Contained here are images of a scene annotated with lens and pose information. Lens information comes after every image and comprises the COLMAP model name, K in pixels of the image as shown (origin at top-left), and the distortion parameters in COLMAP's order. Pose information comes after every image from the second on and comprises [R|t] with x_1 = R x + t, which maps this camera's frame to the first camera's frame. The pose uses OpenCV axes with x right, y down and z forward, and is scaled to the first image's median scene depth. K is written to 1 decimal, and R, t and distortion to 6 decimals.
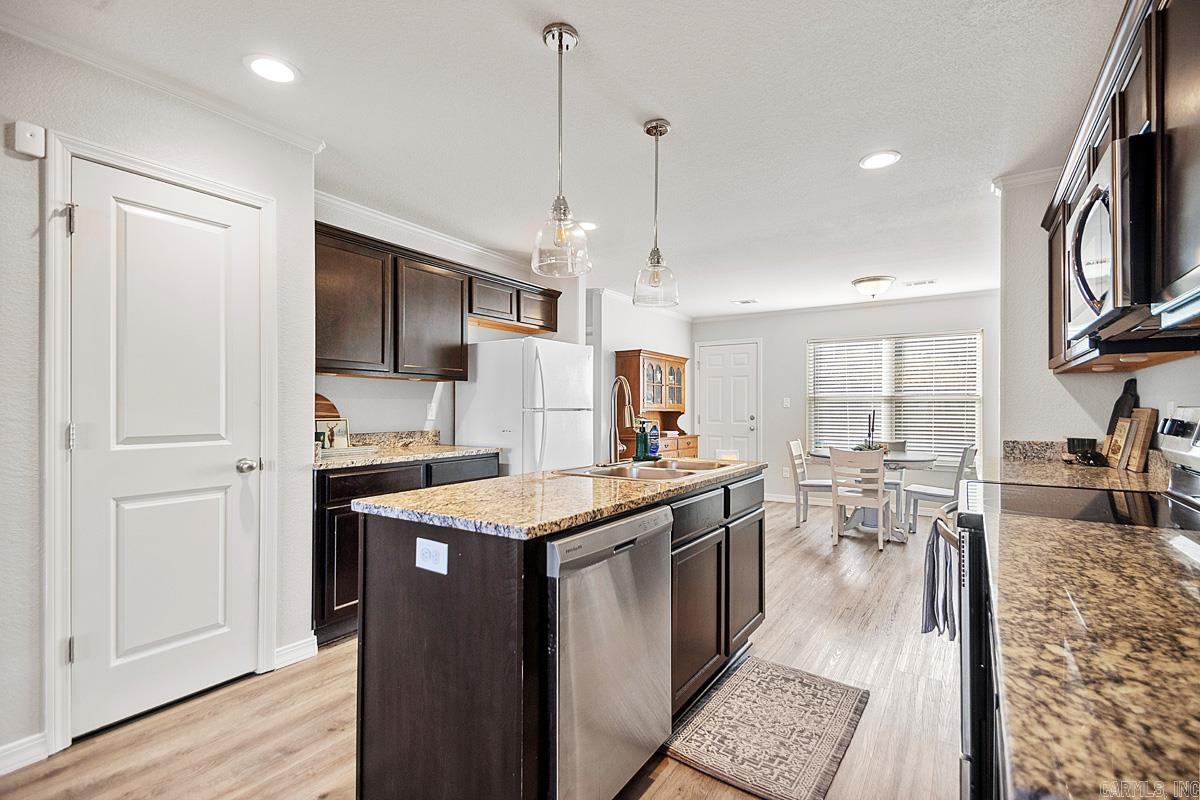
lens RADIAL K [[554.6, 0, 598.0], [0, 554.6, 404.8], [0, 0, 1]] dist [0.008494, -0.000473]
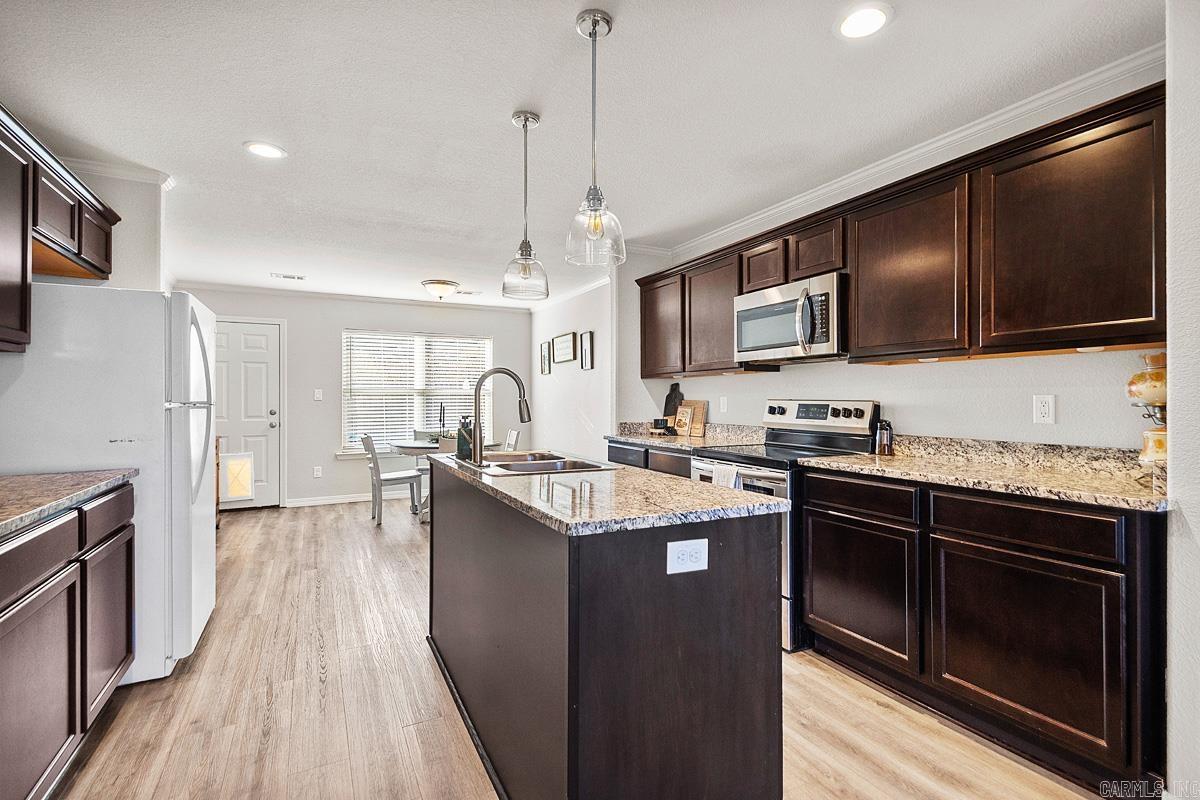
lens RADIAL K [[569.6, 0, 606.0], [0, 569.6, 398.4], [0, 0, 1]] dist [0.040605, -0.021816]
pose [[0.480575, 0.000562, 0.876954, -0.693605], [-0.003259, 0.999994, 0.001145, -0.001287], [-0.876948, -0.003408, 0.480574, 0.364906]]
